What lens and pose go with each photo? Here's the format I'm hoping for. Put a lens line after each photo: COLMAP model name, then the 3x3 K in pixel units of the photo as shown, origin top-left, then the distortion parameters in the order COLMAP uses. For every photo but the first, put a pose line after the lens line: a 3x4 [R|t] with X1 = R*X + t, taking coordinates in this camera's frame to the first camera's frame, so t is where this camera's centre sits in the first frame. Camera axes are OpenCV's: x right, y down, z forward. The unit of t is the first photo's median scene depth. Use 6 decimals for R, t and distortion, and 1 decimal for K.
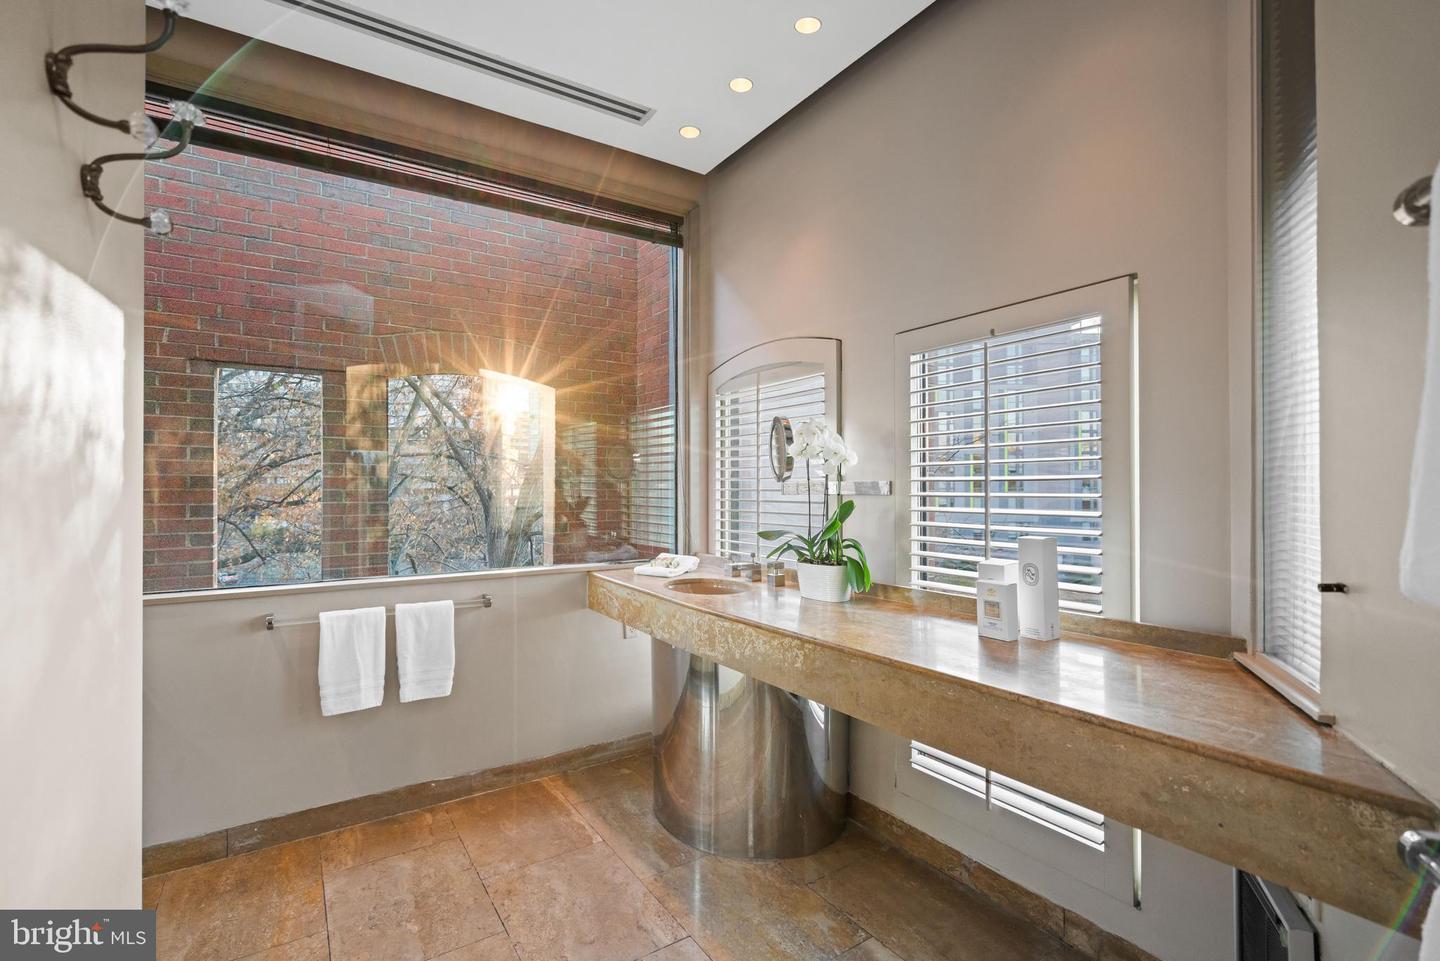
lens RADIAL K [[664.3, 0, 721.4], [0, 664.3, 481.3], [0, 0, 1]] dist [-0.003959, -0.000317]
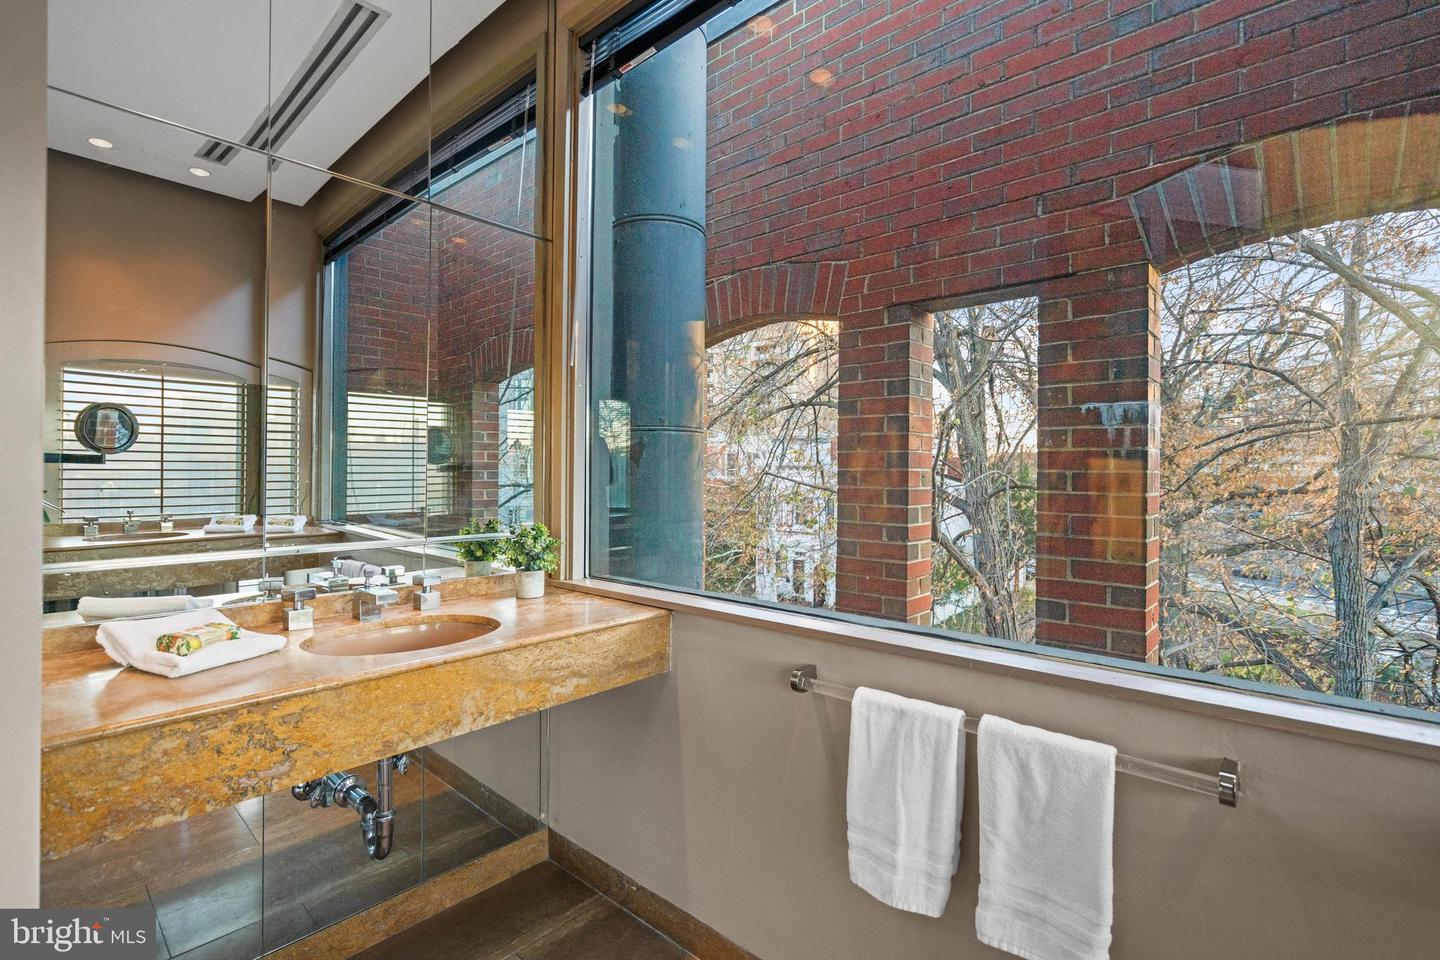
lens RADIAL K [[664.3, 0, 719.1], [0, 664.3, 472.1], [0, 0, 1]] dist [-0.003959, -0.000317]
pose [[0.254354, -0.001737, -0.967110, -0.091933], [0.001997, 0.999997, -0.001271, 0.018366], [0.967109, -0.001608, 0.254356, 0.711756]]
